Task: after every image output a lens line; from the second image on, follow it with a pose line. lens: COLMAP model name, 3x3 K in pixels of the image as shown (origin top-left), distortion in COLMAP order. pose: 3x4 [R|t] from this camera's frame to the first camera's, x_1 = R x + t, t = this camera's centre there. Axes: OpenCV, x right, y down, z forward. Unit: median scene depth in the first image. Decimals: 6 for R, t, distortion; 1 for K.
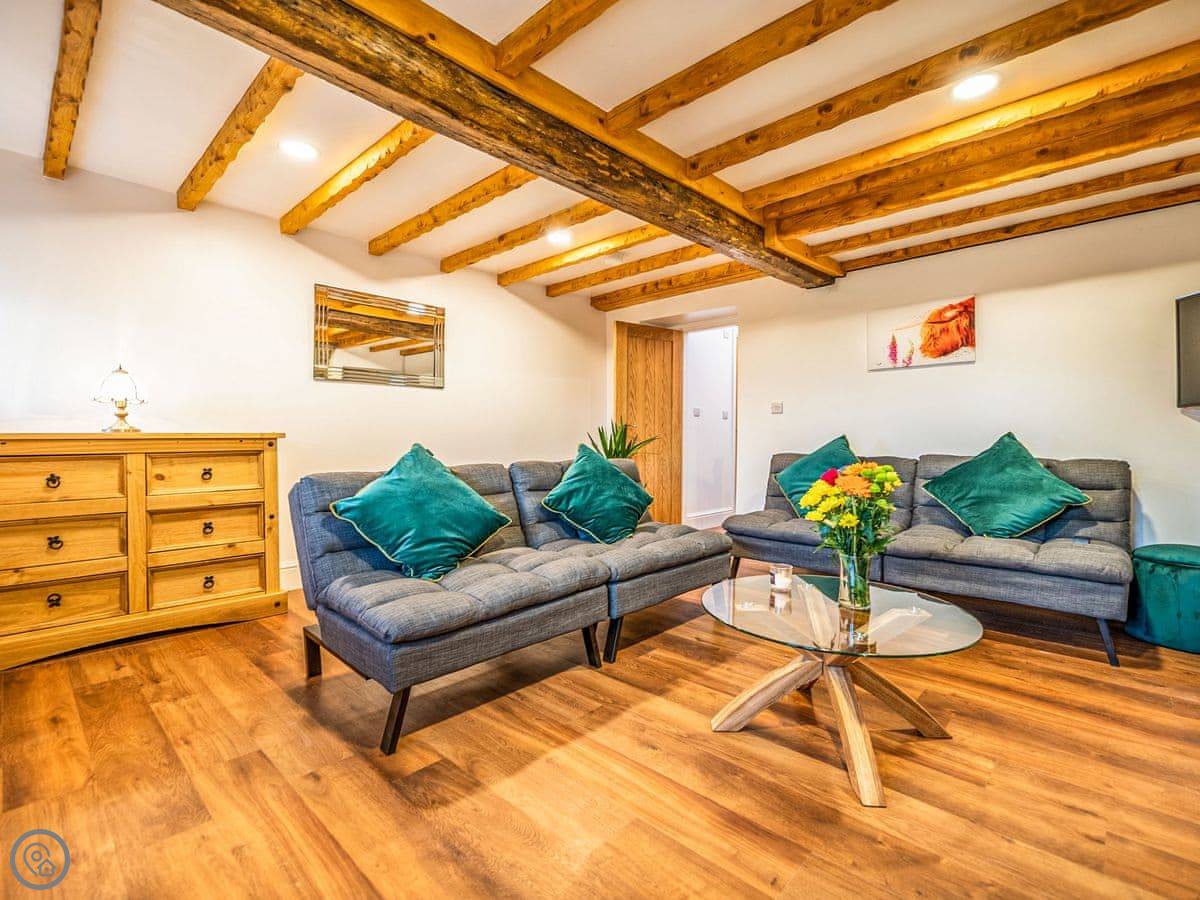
lens RADIAL K [[575.1, 0, 604.5], [0, 575.1, 443.8], [0, 0, 1]] dist [0.000376, -0.001180]
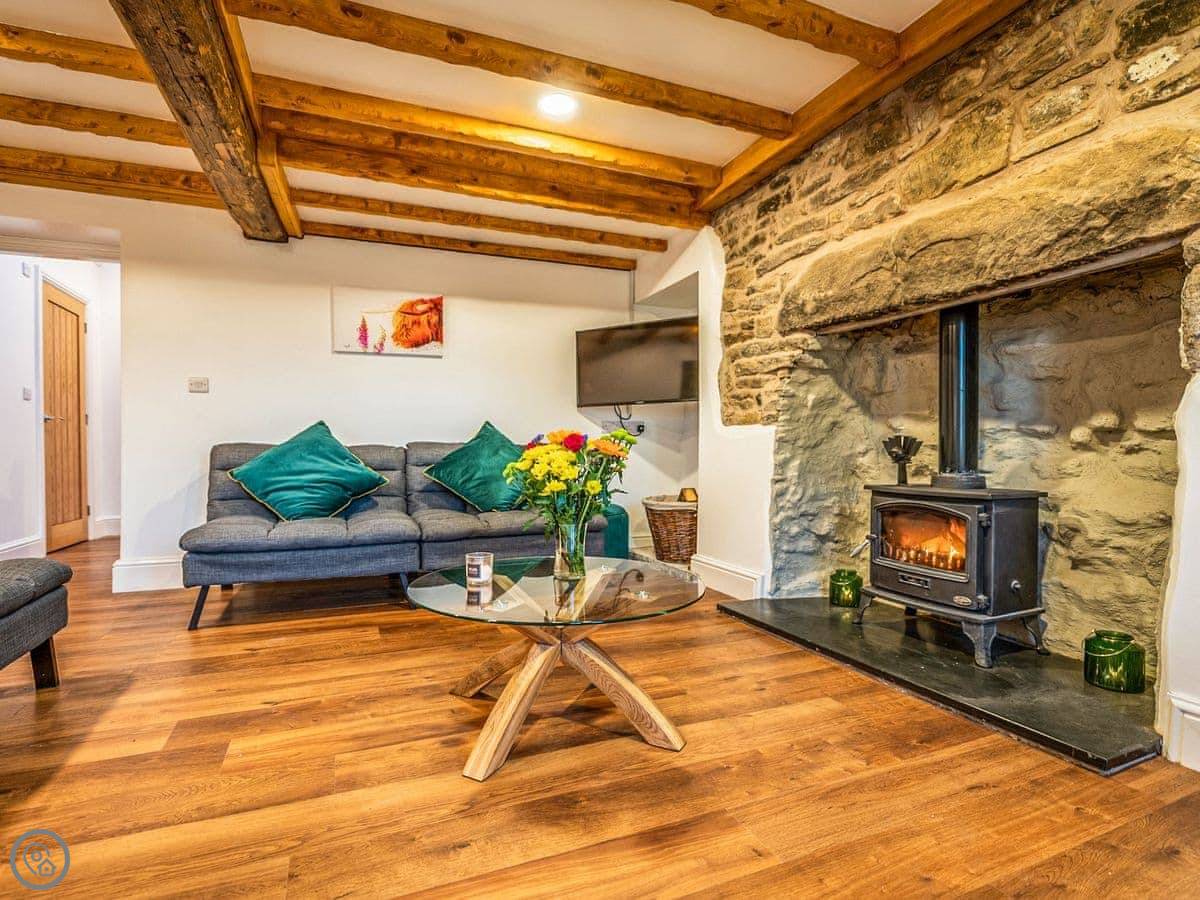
lens RADIAL K [[575.1, 0, 599.1], [0, 575.1, 454.9], [0, 0, 1]] dist [0.000376, -0.001180]
pose [[0.416144, -0.008589, 0.909258, -0.235184], [0.006906, 0.999956, 0.006285, 0.039418], [-0.909273, 0.003664, 0.416185, 0.304453]]
